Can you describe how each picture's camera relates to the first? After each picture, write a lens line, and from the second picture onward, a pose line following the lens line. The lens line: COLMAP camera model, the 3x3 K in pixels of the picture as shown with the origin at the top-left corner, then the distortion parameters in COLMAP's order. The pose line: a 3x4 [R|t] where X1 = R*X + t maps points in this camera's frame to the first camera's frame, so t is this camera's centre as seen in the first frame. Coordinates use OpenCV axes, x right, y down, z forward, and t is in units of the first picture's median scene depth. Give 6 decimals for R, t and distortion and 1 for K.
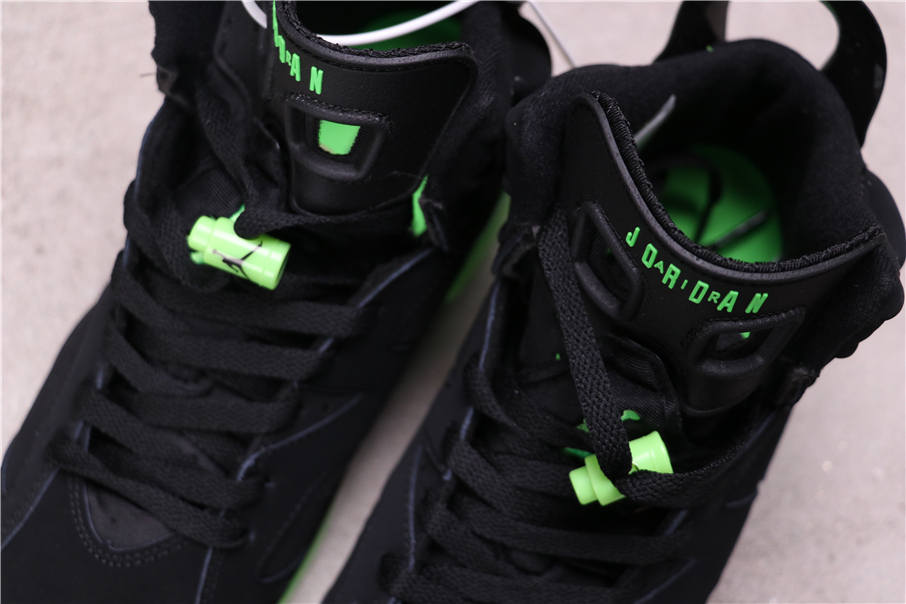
lens RADIAL K [[1132.7, 0, 453.0], [0, 1132.7, 302.0], [0, 0, 1]] dist [-0.167863, 0.066969]
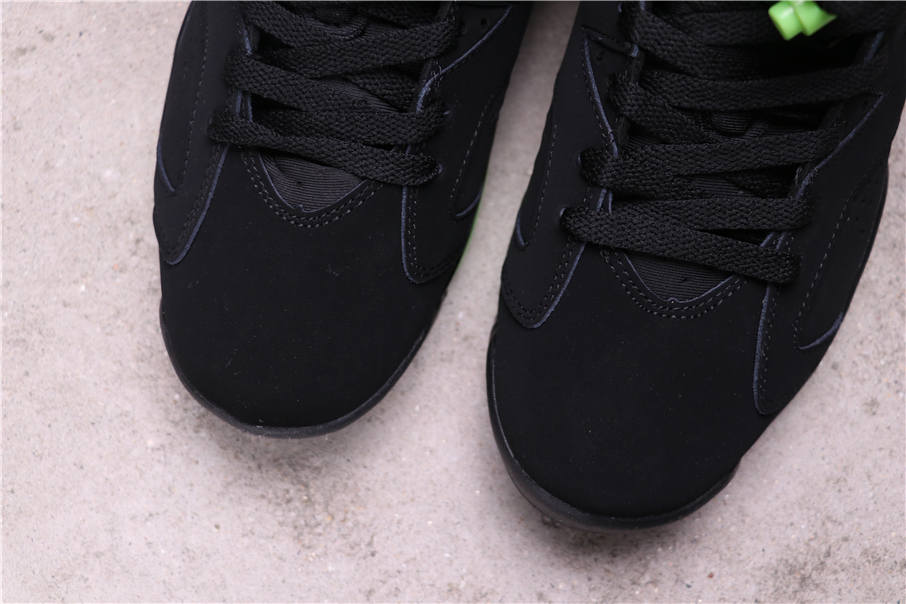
lens RADIAL K [[1132.7, 0, 453.0], [0, 1132.7, 302.0], [0, 0, 1]] dist [-0.167863, 0.066969]
pose [[0.975076, -0.221360, -0.015079, -0.185399], [0.219264, 0.950994, 0.218023, 0.111585], [-0.033922, -0.215895, 0.975827, 0.018318]]
